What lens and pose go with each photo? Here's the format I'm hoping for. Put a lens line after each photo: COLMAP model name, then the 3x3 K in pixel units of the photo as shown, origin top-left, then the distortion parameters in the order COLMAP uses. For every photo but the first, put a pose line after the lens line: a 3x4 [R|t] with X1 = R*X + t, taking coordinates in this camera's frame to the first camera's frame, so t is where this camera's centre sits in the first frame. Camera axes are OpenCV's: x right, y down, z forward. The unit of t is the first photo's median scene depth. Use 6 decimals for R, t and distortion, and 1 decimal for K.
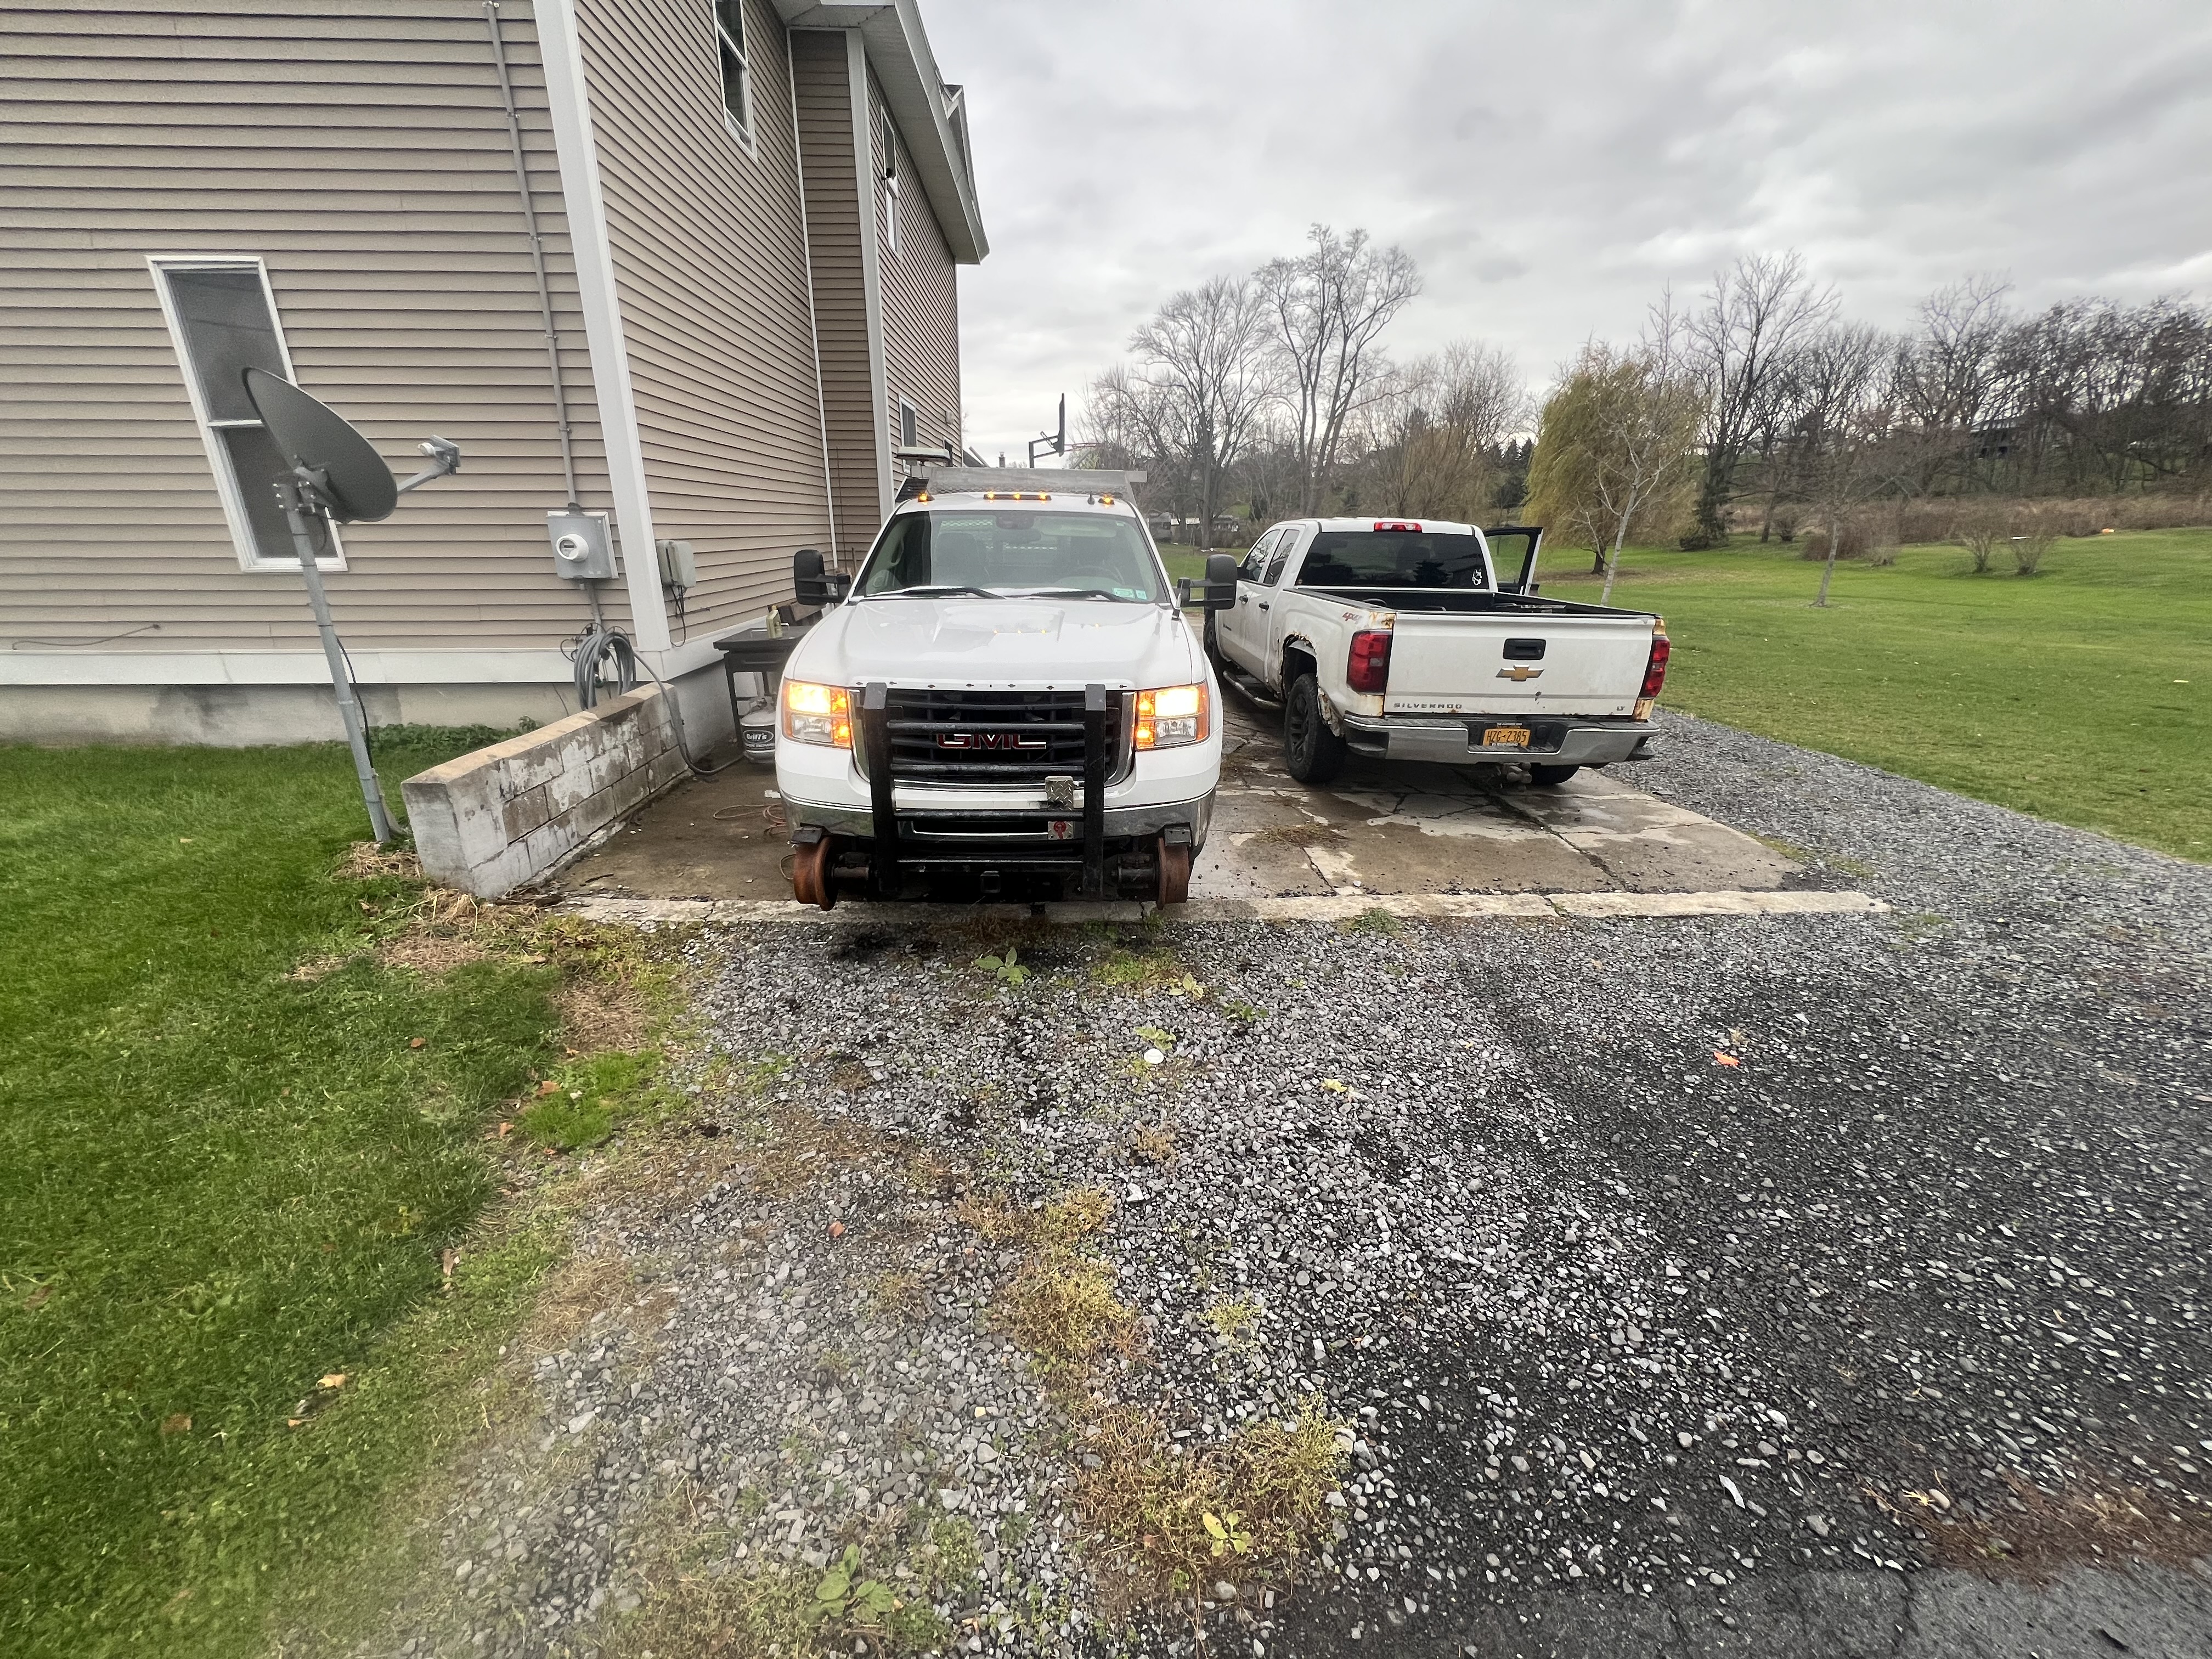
lens RADIAL K [[884.4, 0, 1099.3], [0, 884.4, 832.1], [0, 0, 1]] dist [0.001601, -0.000089]
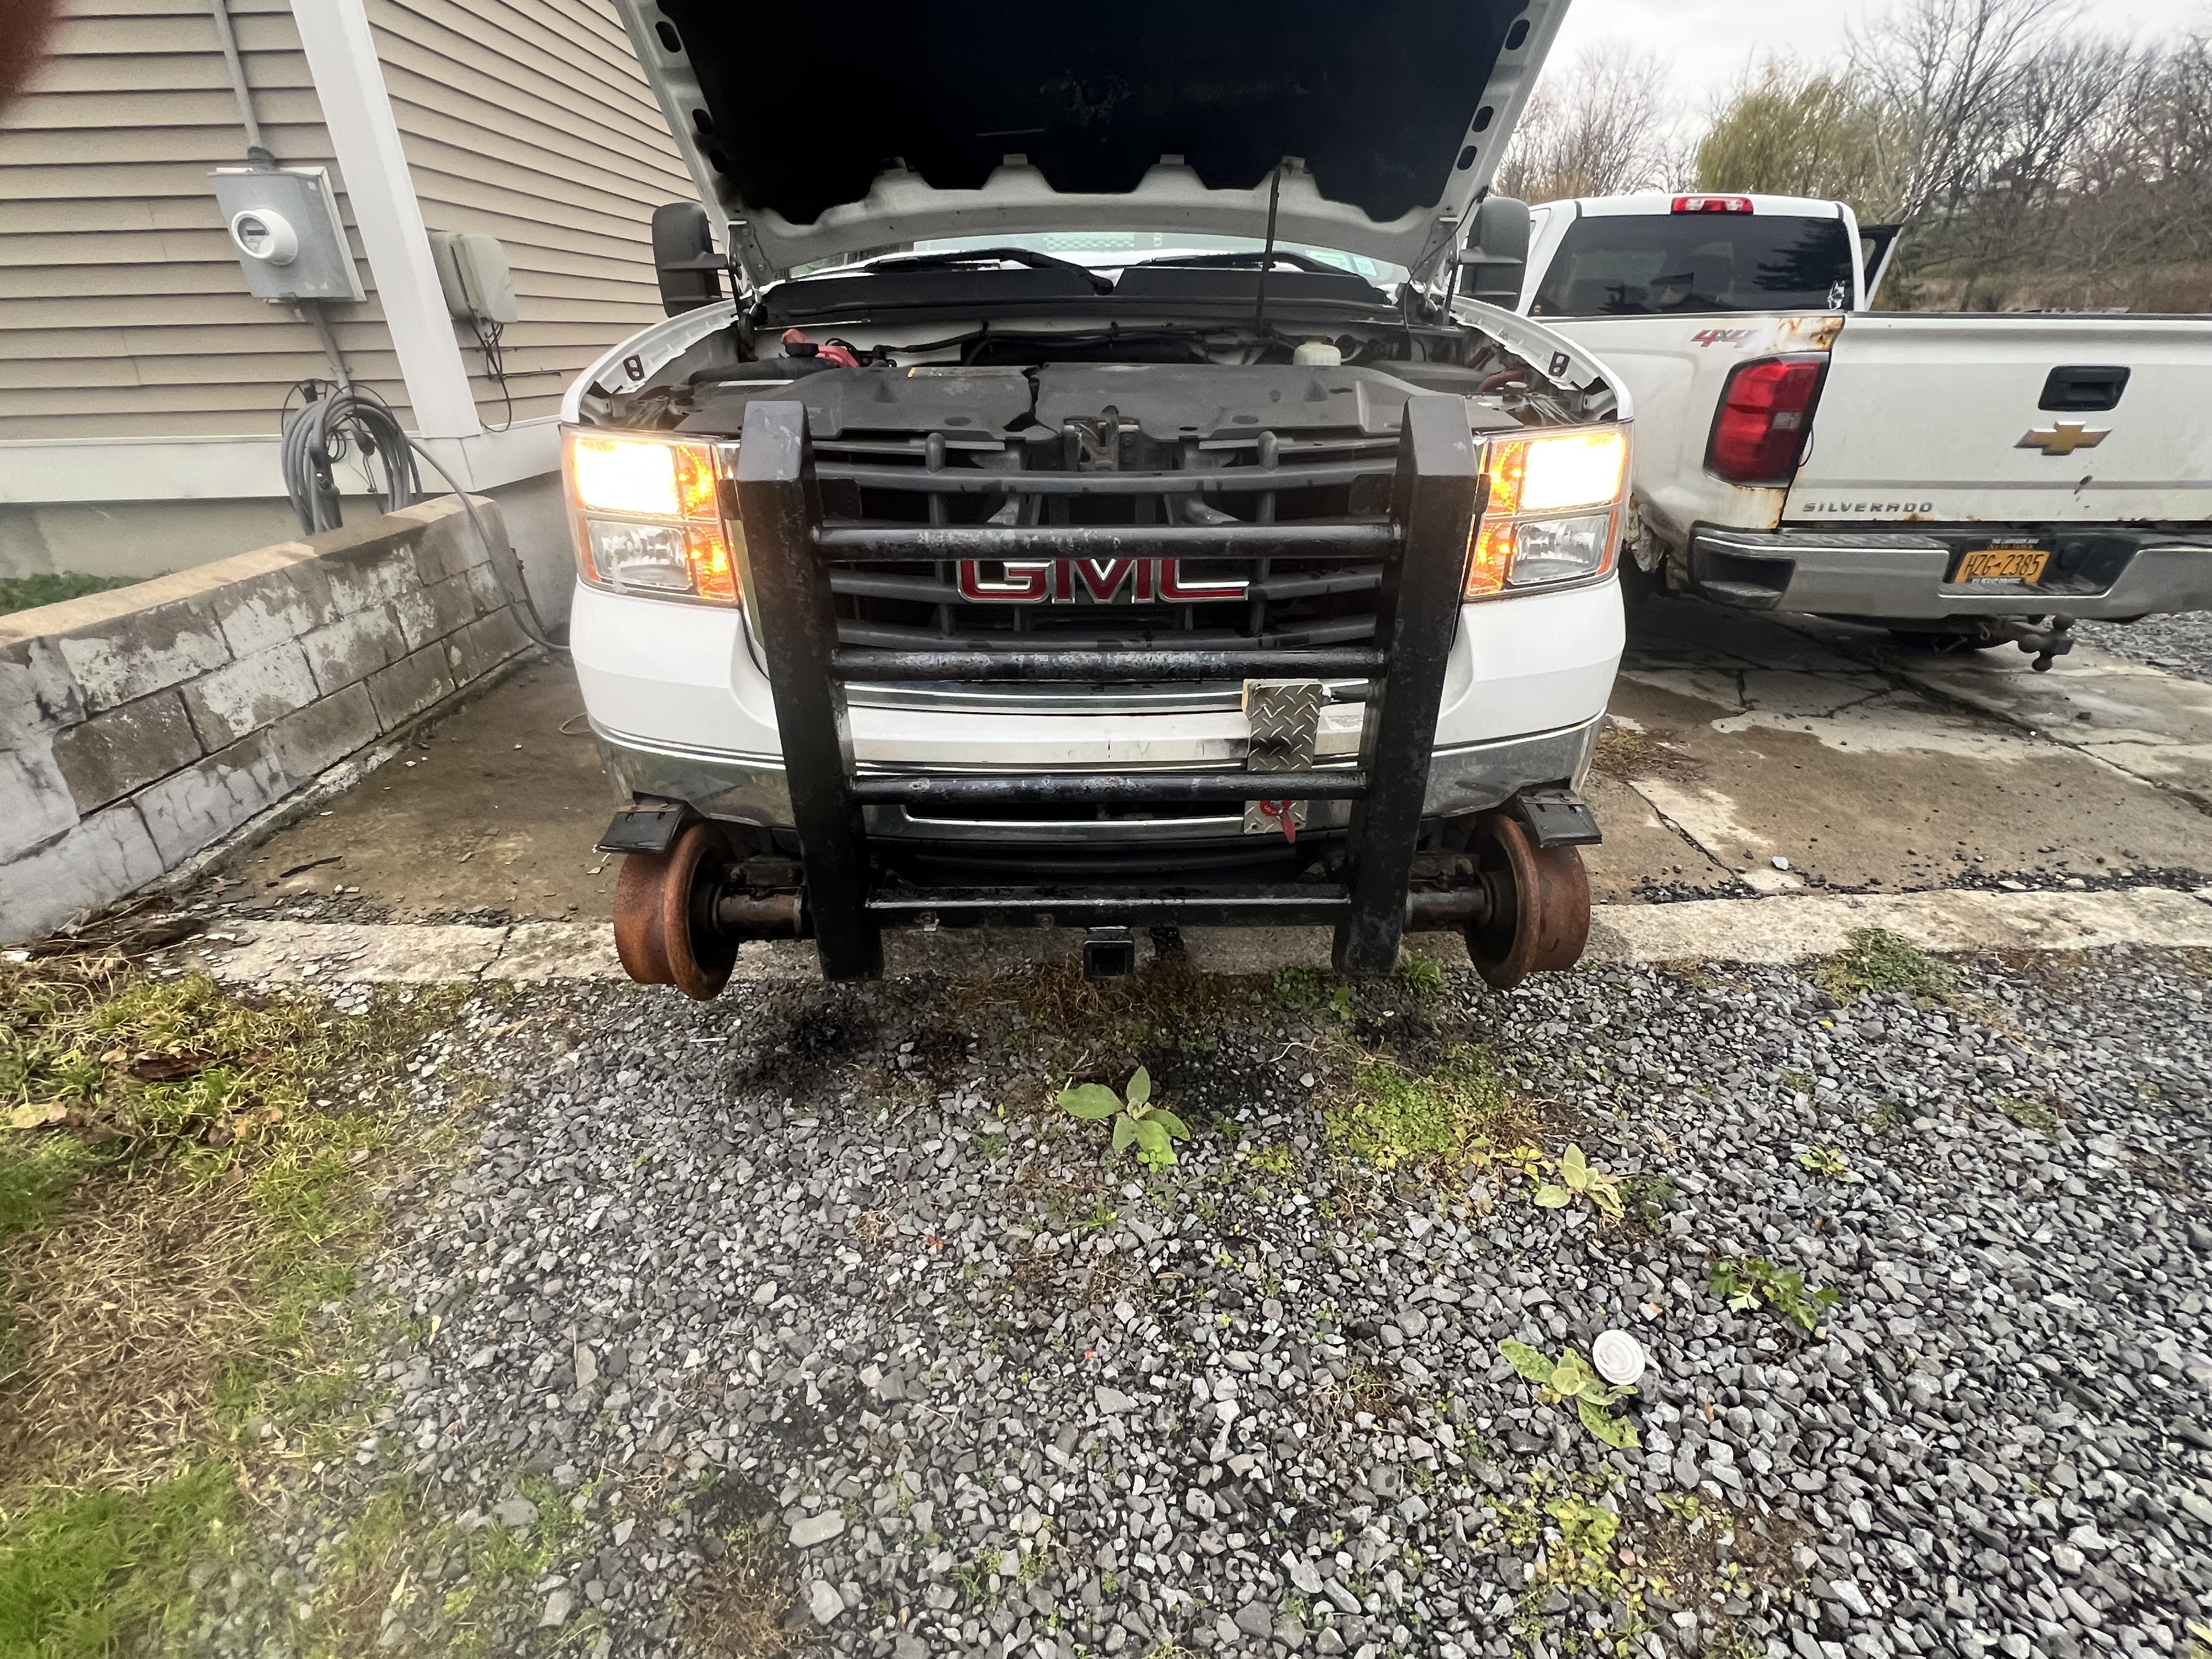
lens RADIAL K [[968.2, 0, 1100.3], [0, 968.2, 833.2], [0, 0, 1]] dist [-0.002255, 0.000670]
pose [[0.999786, -0.009783, -0.018243, -0.087177], [0.012253, 0.989990, 0.140608, -0.040894], [0.016685, -0.140801, 0.989897, 0.434715]]
